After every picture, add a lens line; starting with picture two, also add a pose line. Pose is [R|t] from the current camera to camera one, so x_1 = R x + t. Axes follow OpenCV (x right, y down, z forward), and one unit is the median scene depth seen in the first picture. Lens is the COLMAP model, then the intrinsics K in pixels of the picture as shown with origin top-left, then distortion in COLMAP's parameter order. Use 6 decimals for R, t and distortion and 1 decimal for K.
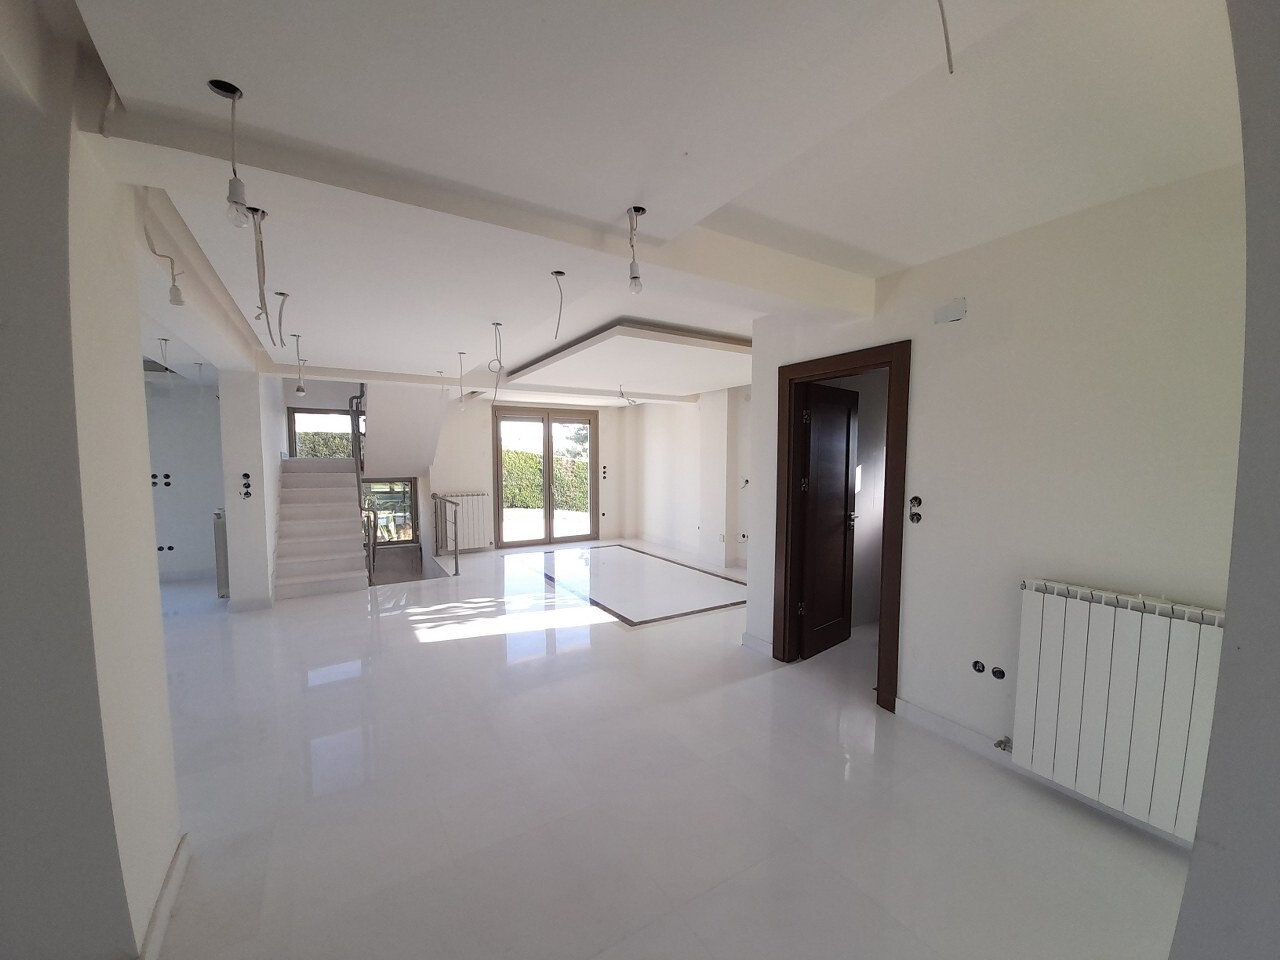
lens RADIAL K [[504.0, 0, 638.0], [0, 504.0, 493.4], [0, 0, 1]] dist [0.003445, -0.002241]
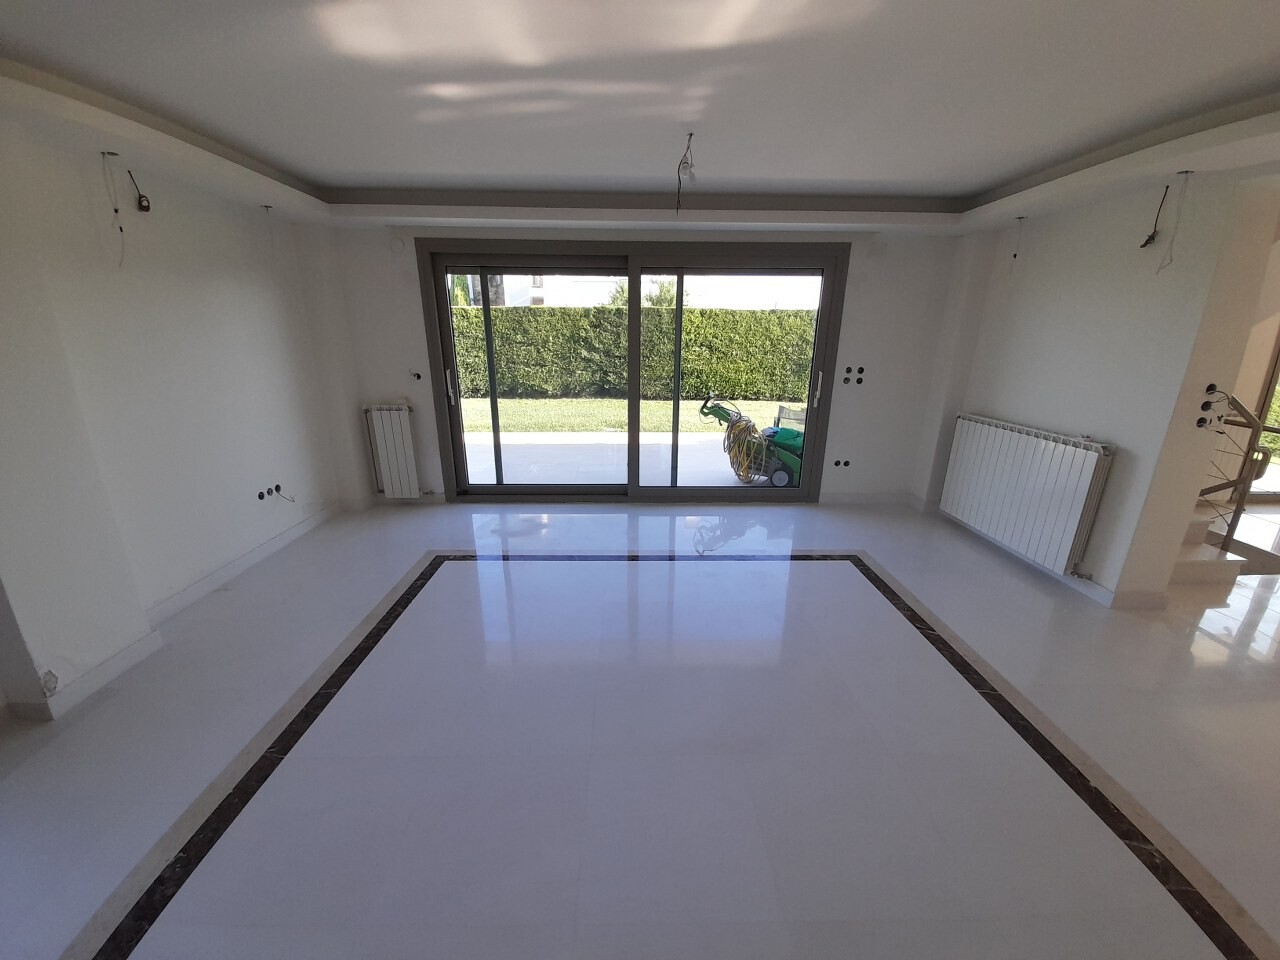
lens RADIAL K [[504.0, 0, 635.9], [0, 504.0, 490.8], [0, 0, 1]] dist [0.003445, -0.002241]
pose [[0.867080, 0.155278, -0.473351, -0.654597], [-0.045448, 0.970876, 0.235233, -0.016735], [0.496092, -0.182452, 0.848884, 0.120654]]
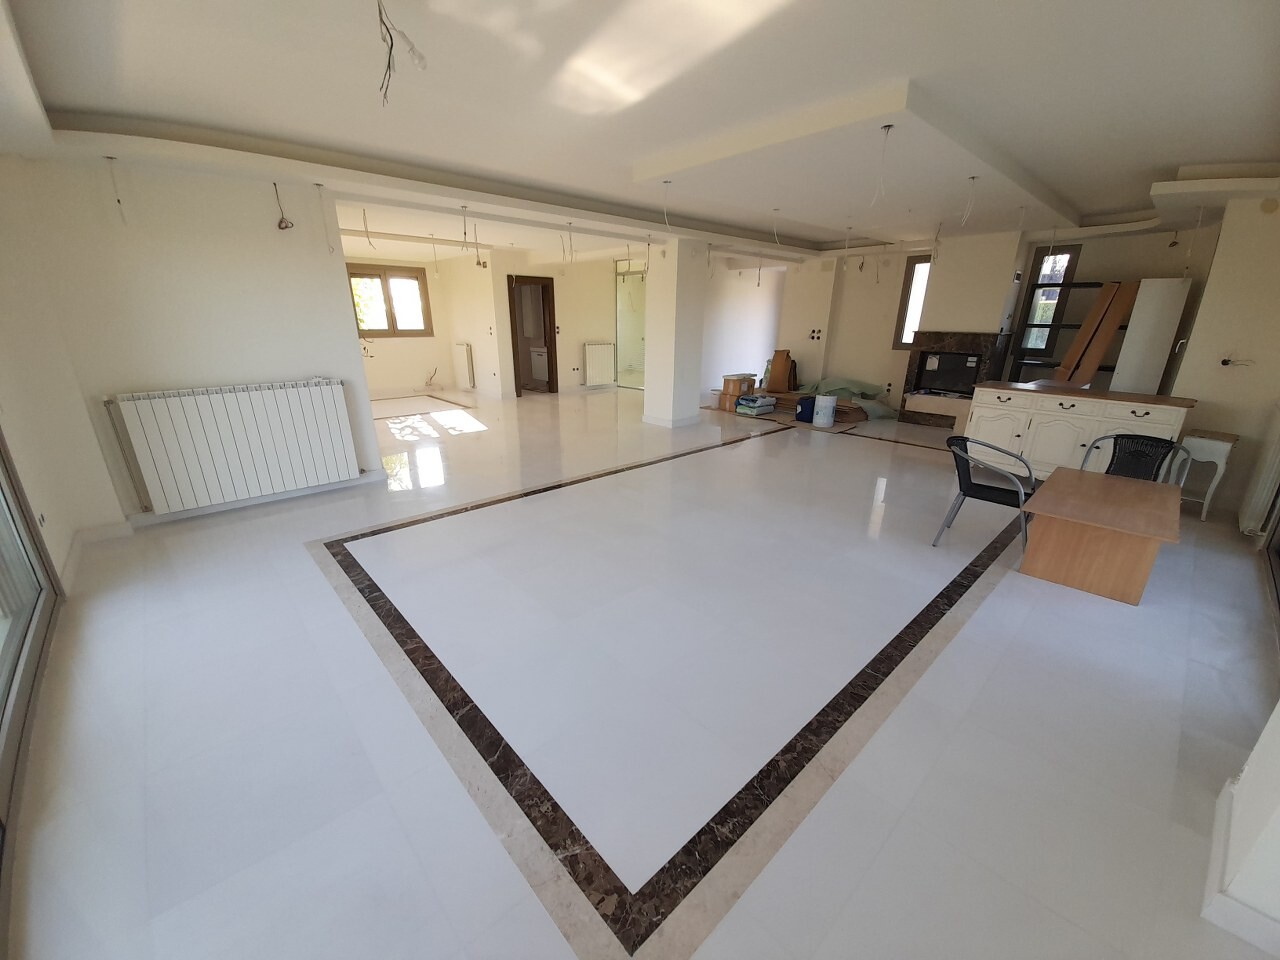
lens RADIAL K [[504.0, 0, 639.6], [0, 504.0, 491.1], [0, 0, 1]] dist [0.003445, -0.002241]
pose [[-0.214549, -0.321728, 0.922204, -1.142703], [0.068323, 0.936934, 0.342762, -0.026385], [-0.974321, 0.136548, -0.179037, 0.432405]]
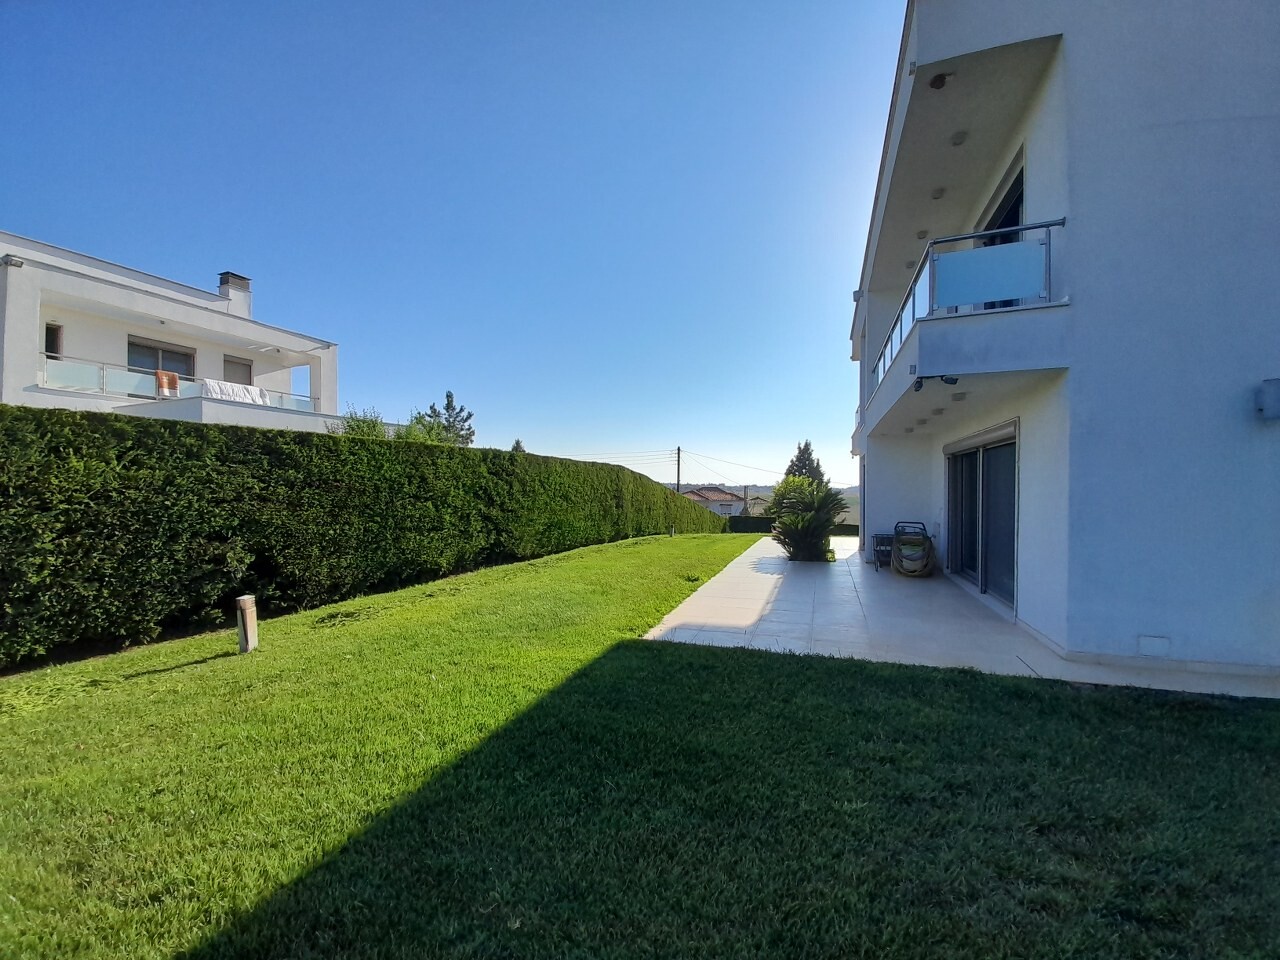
lens RADIAL K [[504.0, 0, 639.6], [0, 504.0, 485.7], [0, 0, 1]] dist [0.003445, -0.002241]
pose [[0.779128, 0.005067, 0.626844, -2.017438], [0.044332, 0.997018, -0.063161, -0.019364], [-0.625295, 0.077000, 0.776580, 0.325354]]
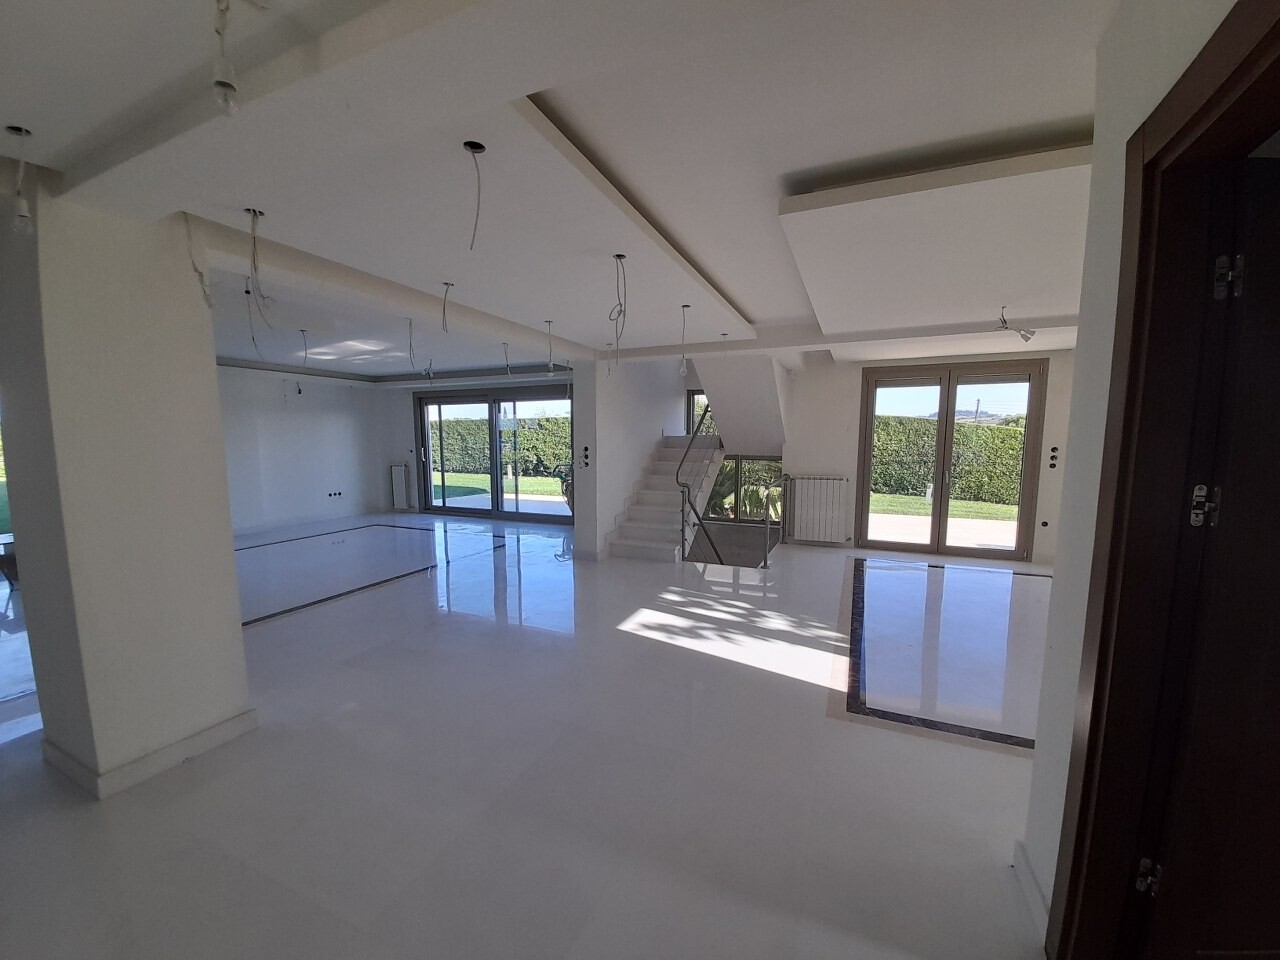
lens RADIAL K [[504.0, 0, 638.0], [0, 504.0, 491.9], [0, 0, 1]] dist [0.003445, -0.002241]
pose [[0.572126, 0.088502, -0.815376, 0.177872], [-0.058580, 0.996031, 0.067007, -0.012573], [0.818071, 0.009429, 0.575040, 0.256877]]
